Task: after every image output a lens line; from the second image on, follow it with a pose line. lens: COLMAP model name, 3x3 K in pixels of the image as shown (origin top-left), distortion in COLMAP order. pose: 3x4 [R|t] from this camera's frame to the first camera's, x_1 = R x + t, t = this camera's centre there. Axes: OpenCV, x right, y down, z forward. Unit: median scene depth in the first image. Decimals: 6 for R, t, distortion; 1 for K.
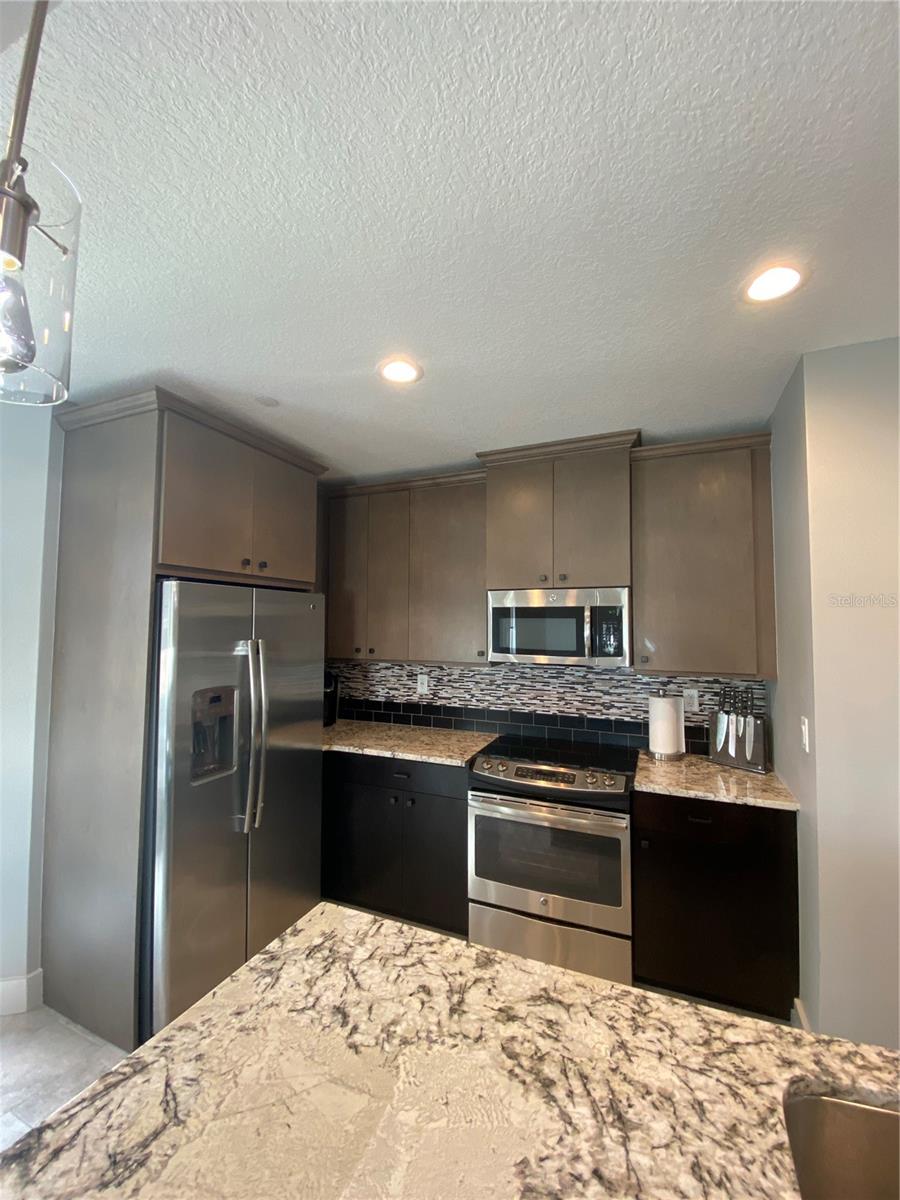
lens RADIAL K [[486.5, 0, 448.0], [0, 486.5, 611.2], [0, 0, 1]] dist [-0.017026, -0.002814]
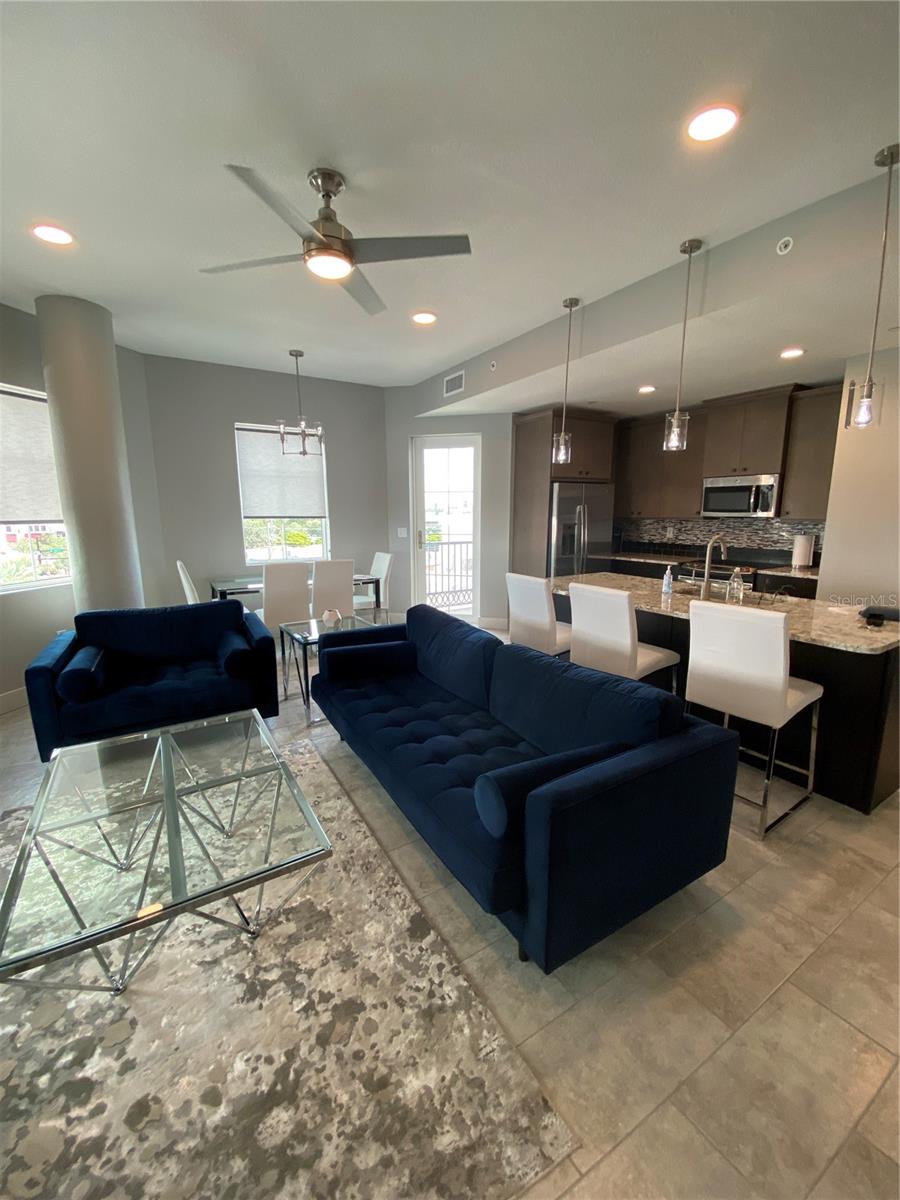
lens RADIAL K [[486.5, 0, 445.7], [0, 486.5, 605.3], [0, 0, 1]] dist [-0.017026, -0.002814]
pose [[0.822411, 0.093190, -0.561208, 0.357415], [0.032955, 0.977031, 0.210532, 0.010561], [0.567938, -0.191639, 0.800451, -1.155262]]
